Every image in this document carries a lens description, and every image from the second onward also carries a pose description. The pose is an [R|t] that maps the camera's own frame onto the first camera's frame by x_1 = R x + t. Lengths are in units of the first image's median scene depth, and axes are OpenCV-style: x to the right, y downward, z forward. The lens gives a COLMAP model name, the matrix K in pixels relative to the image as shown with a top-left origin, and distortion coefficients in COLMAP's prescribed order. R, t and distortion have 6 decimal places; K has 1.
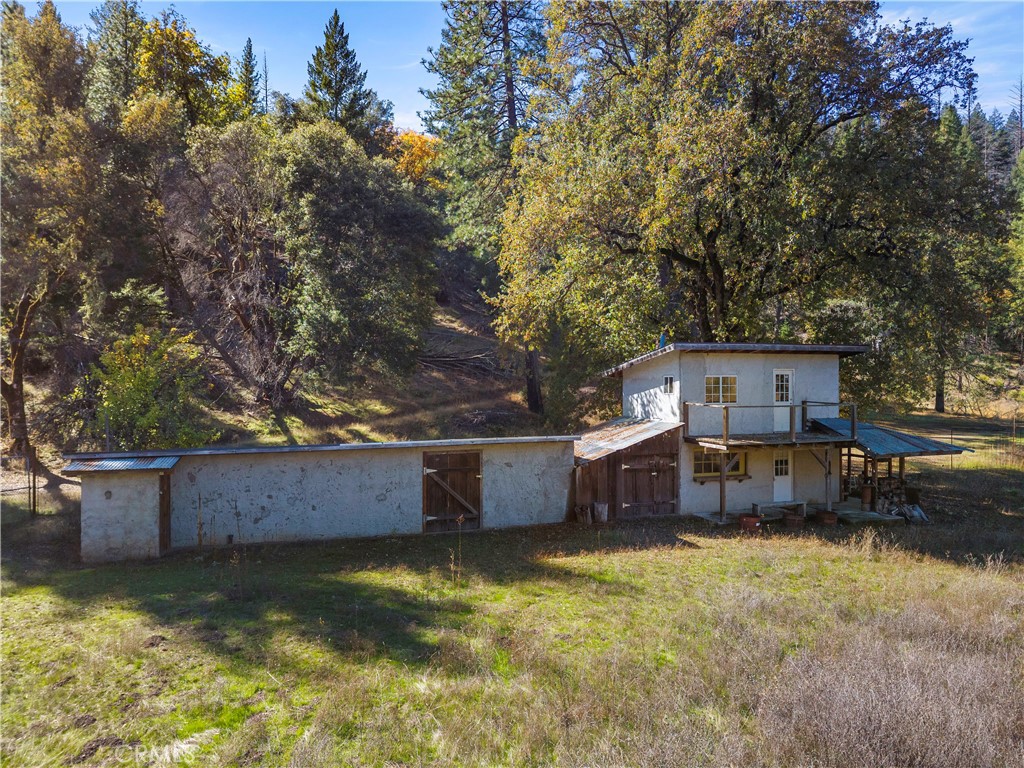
lens RADIAL K [[697.4, 0, 505.1], [0, 697.4, 391.0], [0, 0, 1]] dist [0.050225, -0.034914]
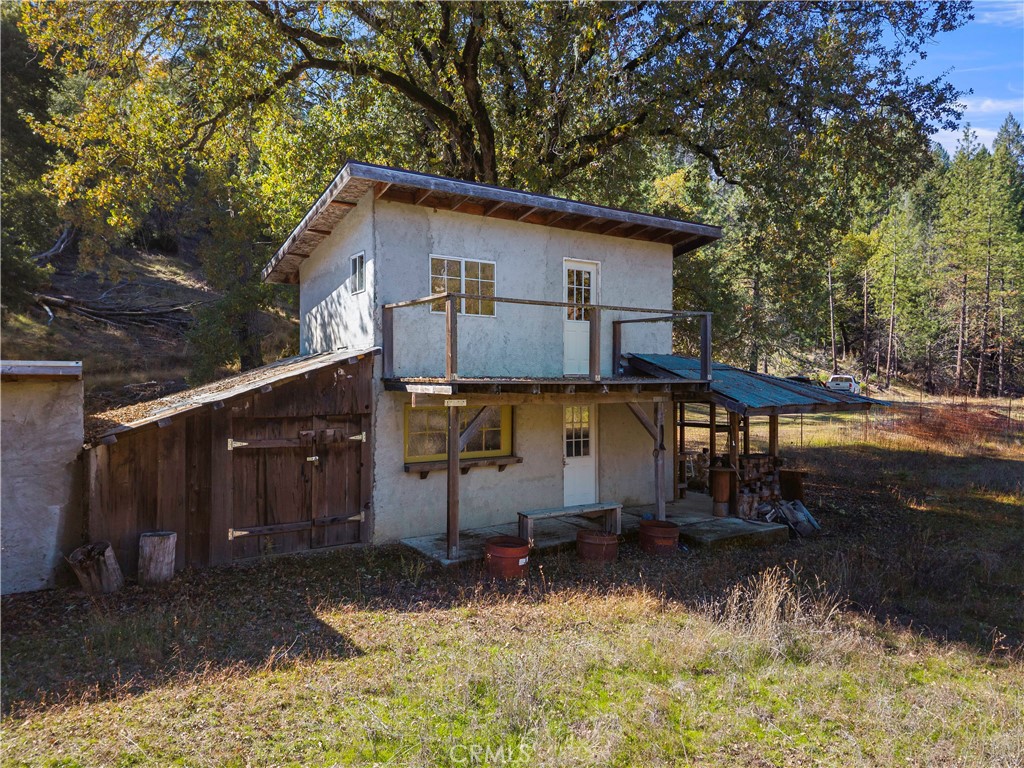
lens RADIAL K [[697.4, 0, 511.6], [0, 697.4, 374.0], [0, 0, 1]] dist [0.050225, -0.034914]
pose [[0.967400, 0.003944, 0.253224, 0.216077], [0.002752, 0.999656, -0.026084, 0.073796], [-0.253240, 0.025931, 0.967056, 0.512968]]
